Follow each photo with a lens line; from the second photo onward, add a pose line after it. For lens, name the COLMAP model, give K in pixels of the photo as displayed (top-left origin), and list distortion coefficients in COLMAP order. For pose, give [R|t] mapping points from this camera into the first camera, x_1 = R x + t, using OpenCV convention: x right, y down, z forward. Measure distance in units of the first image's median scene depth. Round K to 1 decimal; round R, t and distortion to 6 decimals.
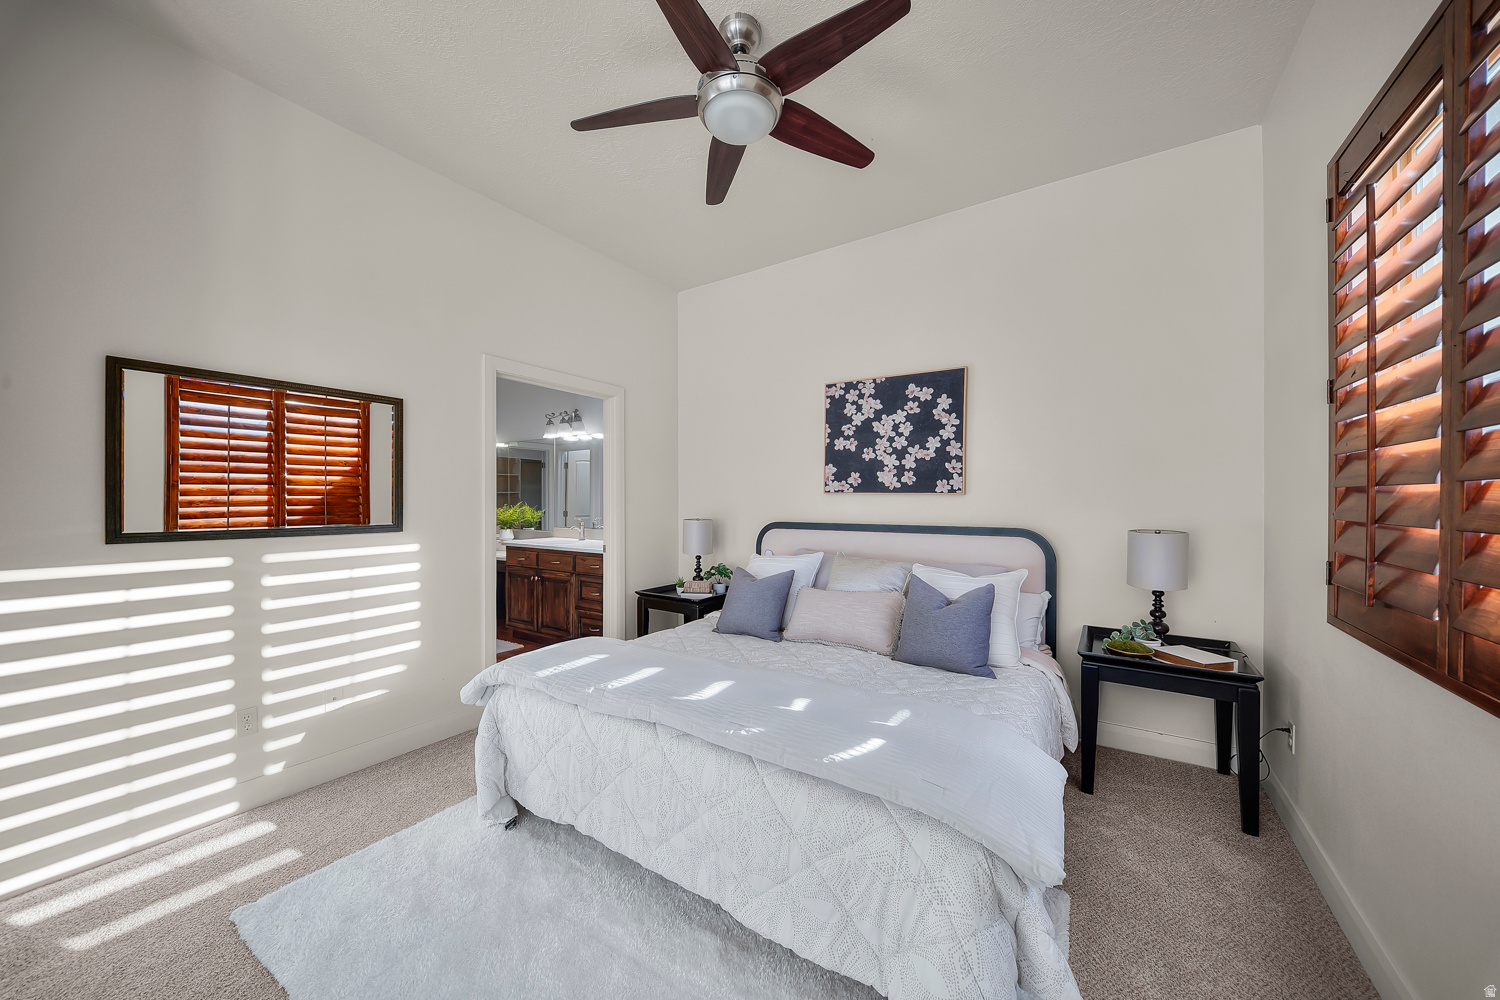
lens RADIAL K [[527.6, 0, 733.5], [0, 527.6, 501.4], [0, 0, 1]] dist [-0.001355, -0.000058]
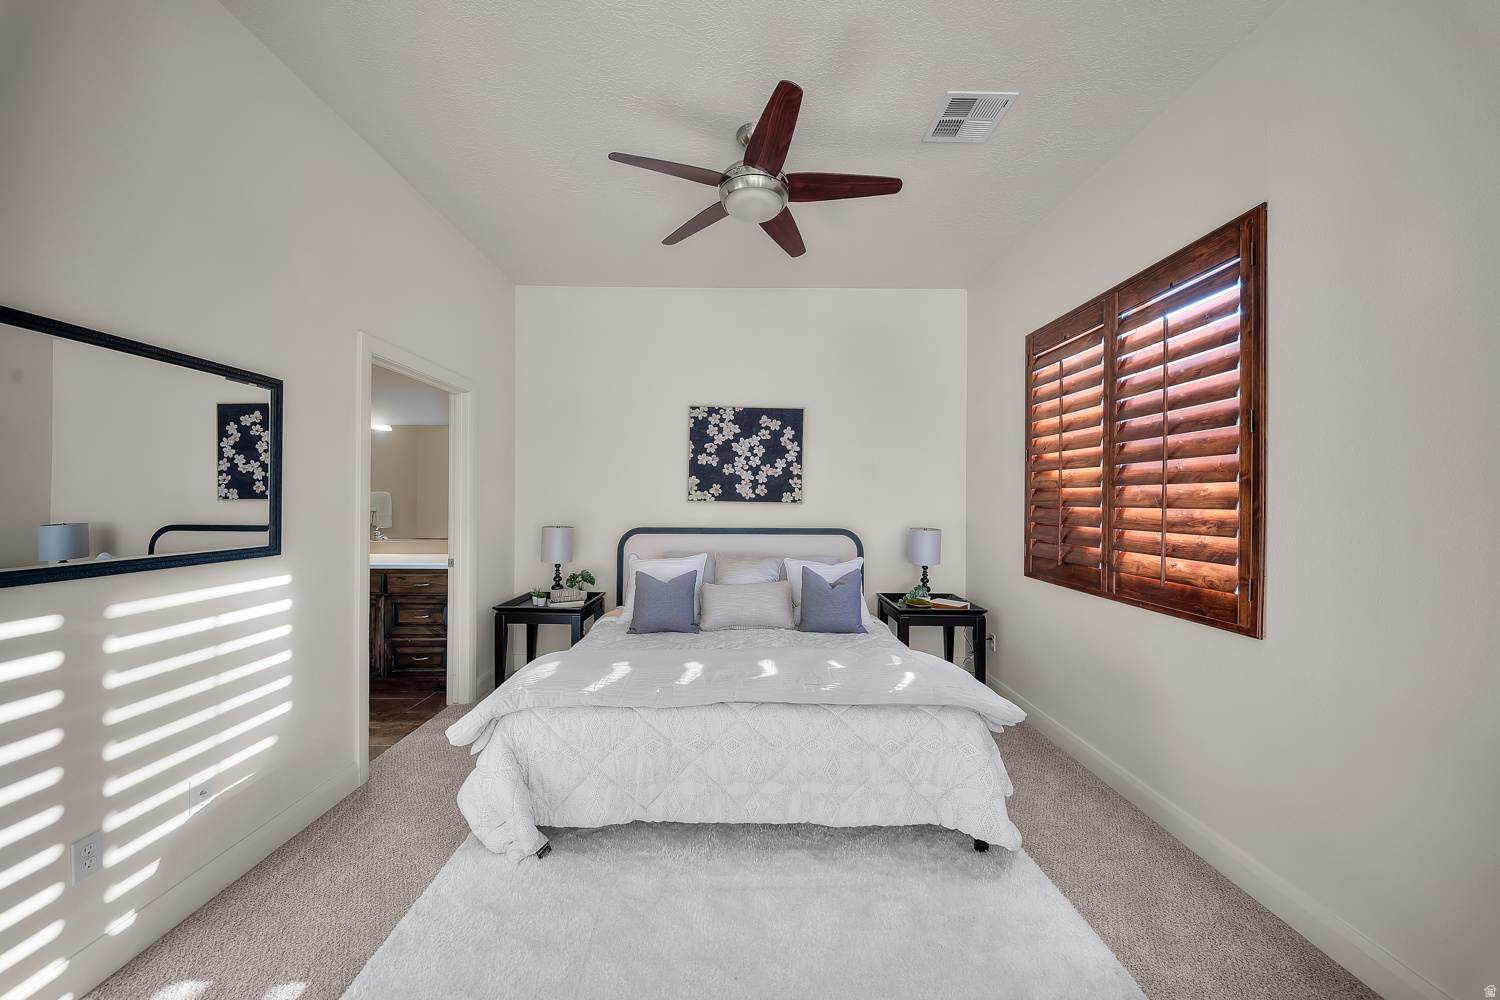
lens RADIAL K [[525.7, 0, 742.4], [0, 525.7, 499.8], [0, 0, 1]] dist [0.019049, -0.009419]
pose [[0.818666, 0.002144, 0.574266, -0.421499], [-0.004833, 0.999983, 0.003156, -0.025249], [-0.574250, -0.005359, 0.818663, 0.001932]]
